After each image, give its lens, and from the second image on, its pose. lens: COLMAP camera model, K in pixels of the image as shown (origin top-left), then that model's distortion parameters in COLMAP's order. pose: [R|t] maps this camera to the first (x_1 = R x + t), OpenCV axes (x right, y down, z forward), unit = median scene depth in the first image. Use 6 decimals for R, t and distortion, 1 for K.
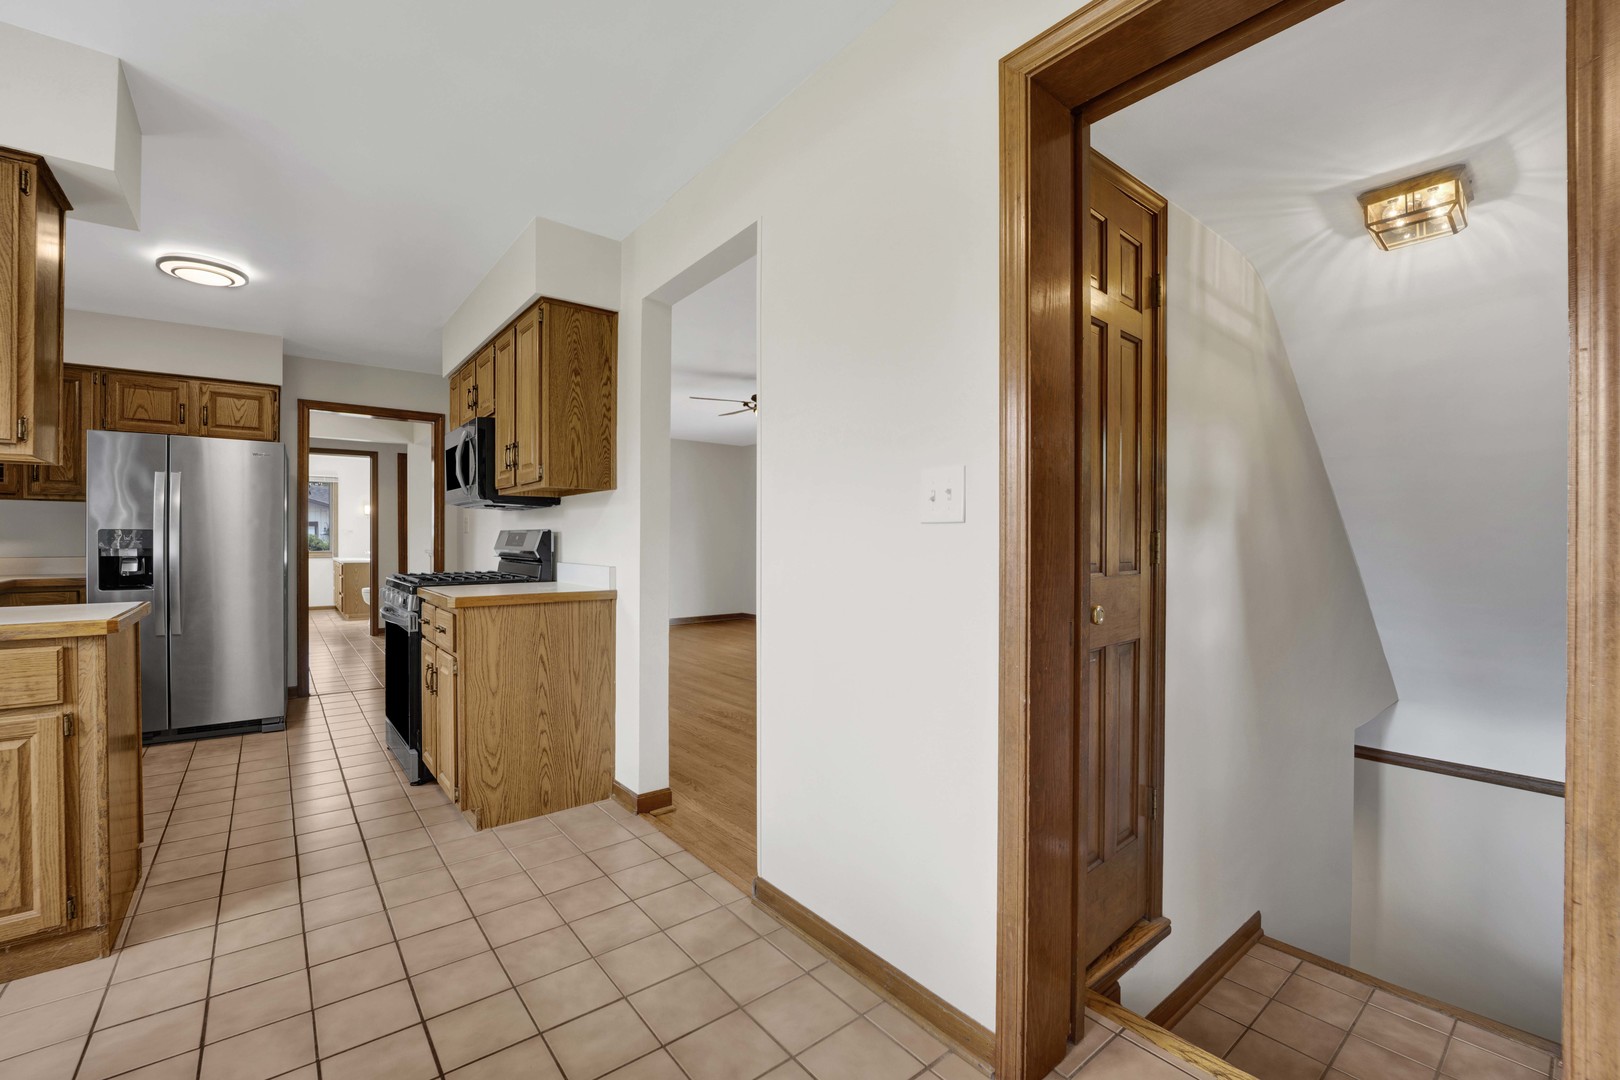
lens RADIAL K [[678.8, 0, 800.9], [0, 678.8, 540.9], [0, 0, 1]] dist [-0.021351, -0.000901]
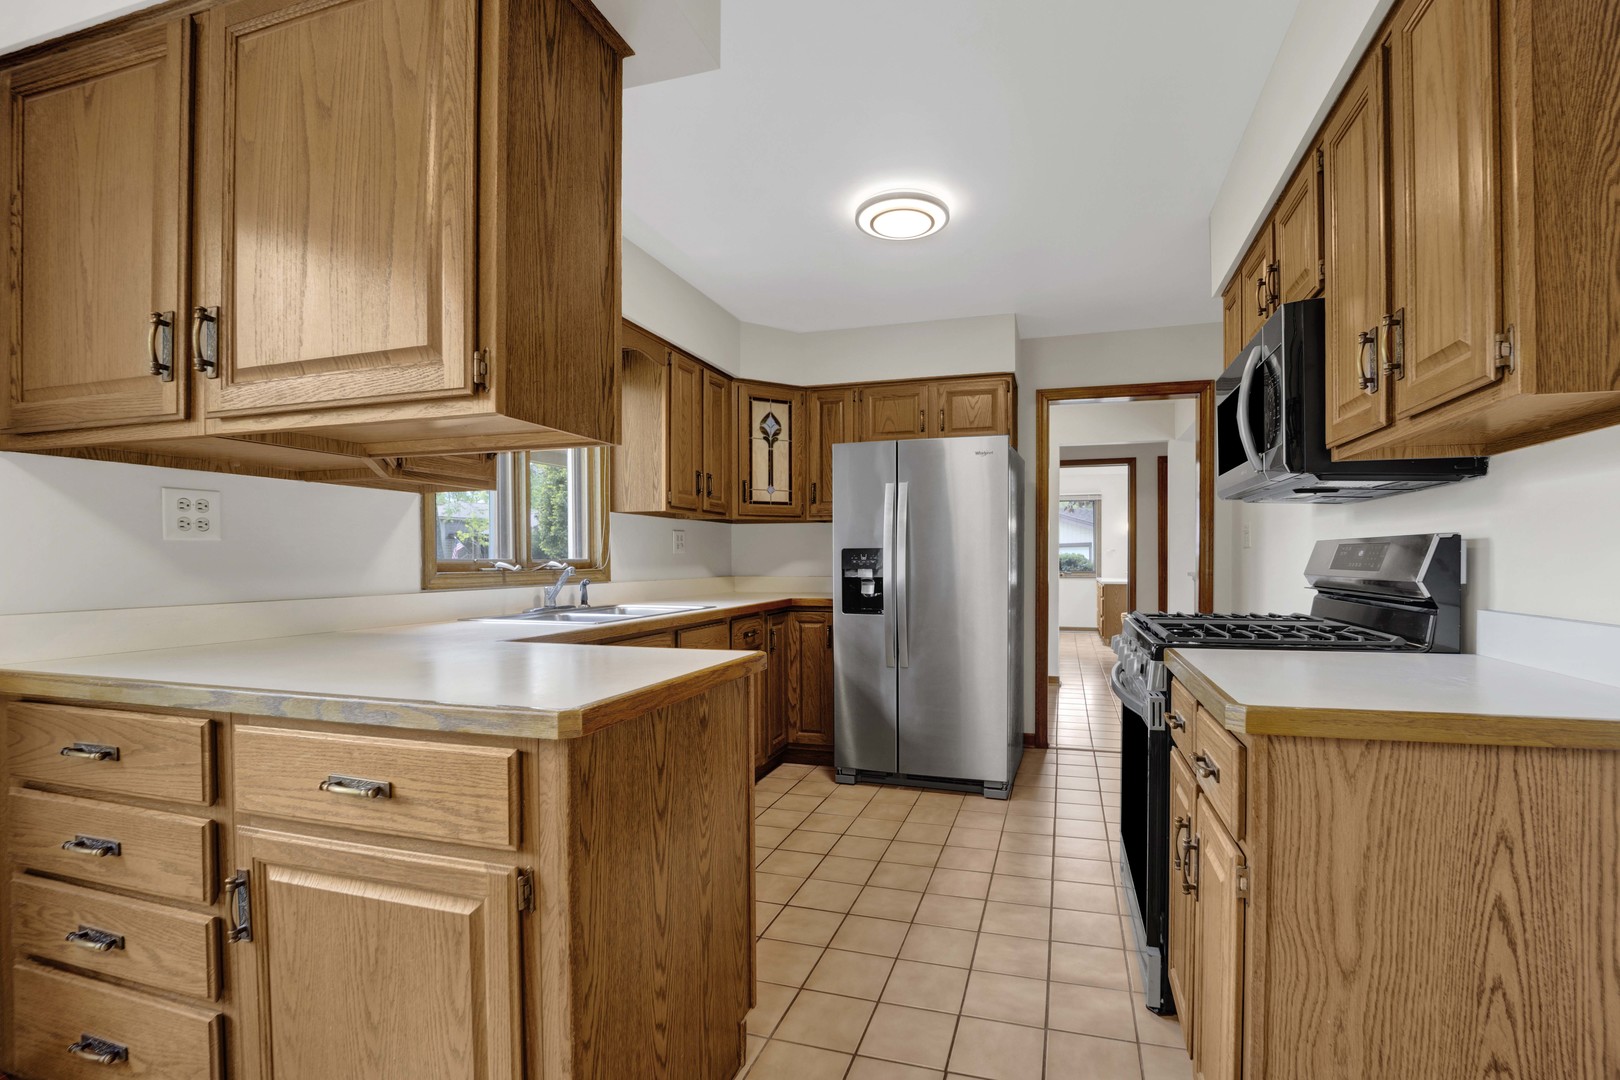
lens RADIAL K [[678.8, 0, 852.2], [0, 678.8, 567.4], [0, 0, 1]] dist [-0.021351, -0.000901]
pose [[0.560494, 0.007046, -0.828128, -0.247354], [0.001714, 0.999952, 0.009668, 0.000237], [0.828157, -0.006839, 0.560455, 0.462248]]
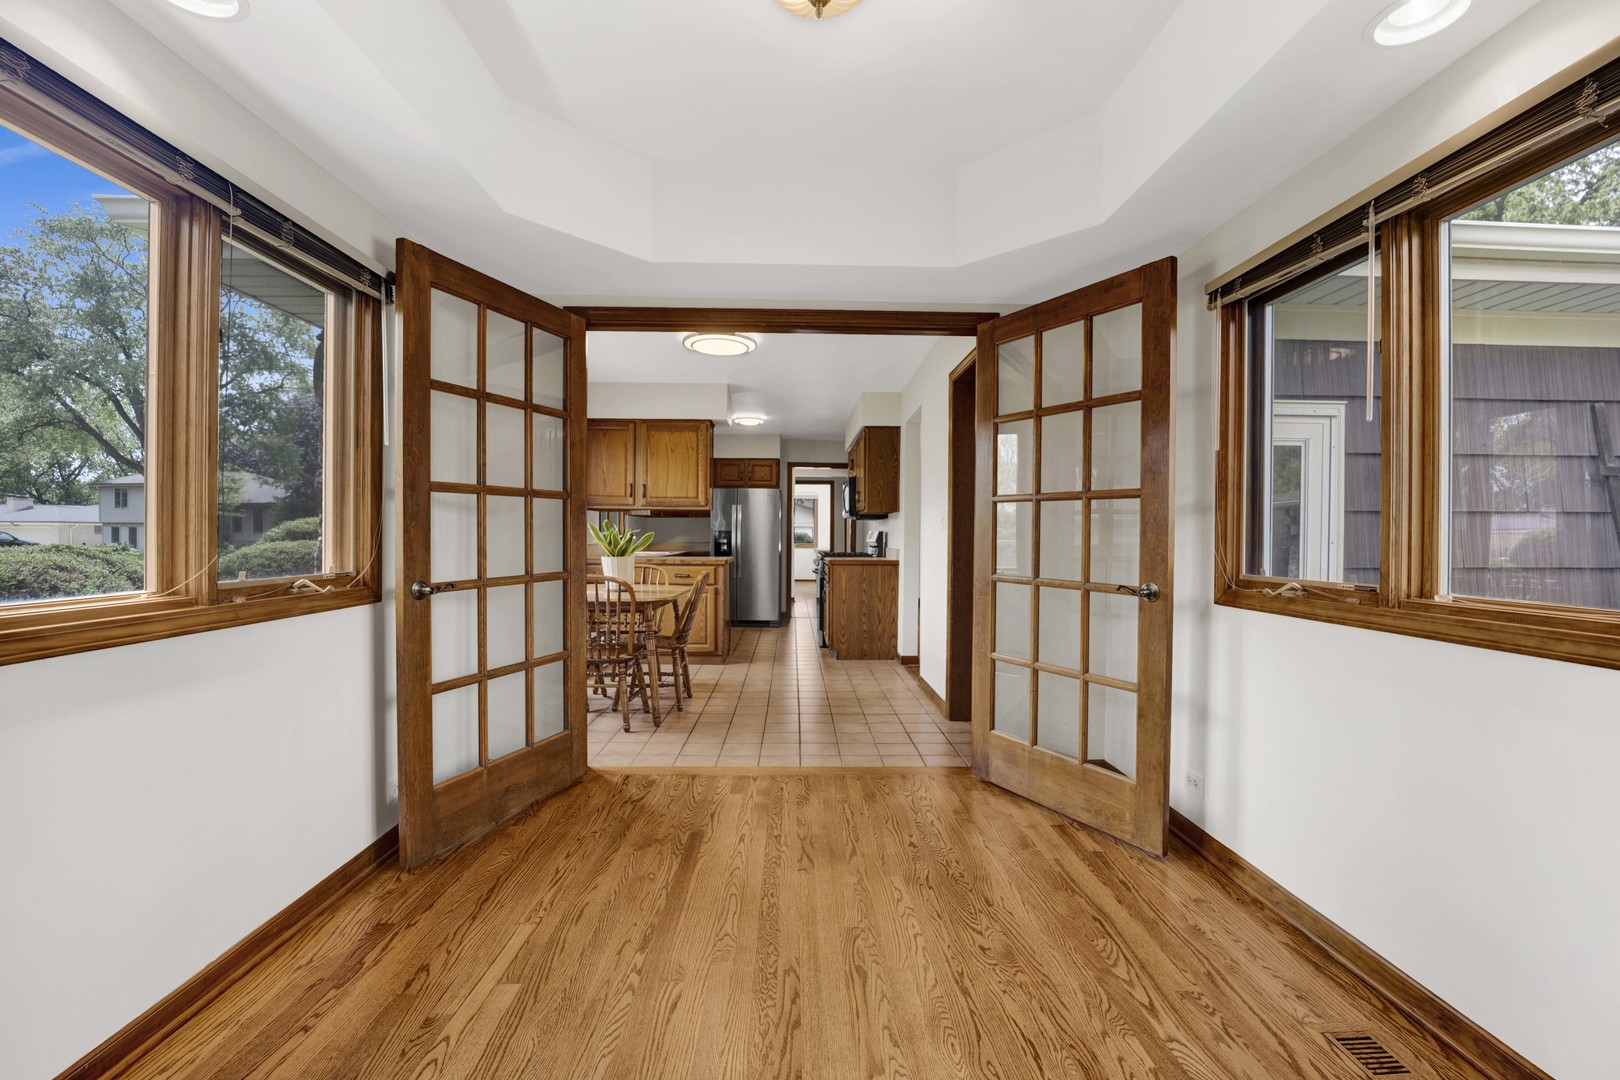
lens RADIAL K [[678.8, 0, 805.1], [0, 678.8, 540.6], [0, 0, 1]] dist [-0.021351, -0.000901]
pose [[0.793237, 0.008186, -0.608858, 0.687836], [-0.004920, 0.999963, 0.007035, -0.001174], [0.608893, -0.002585, 0.793248, -0.745225]]
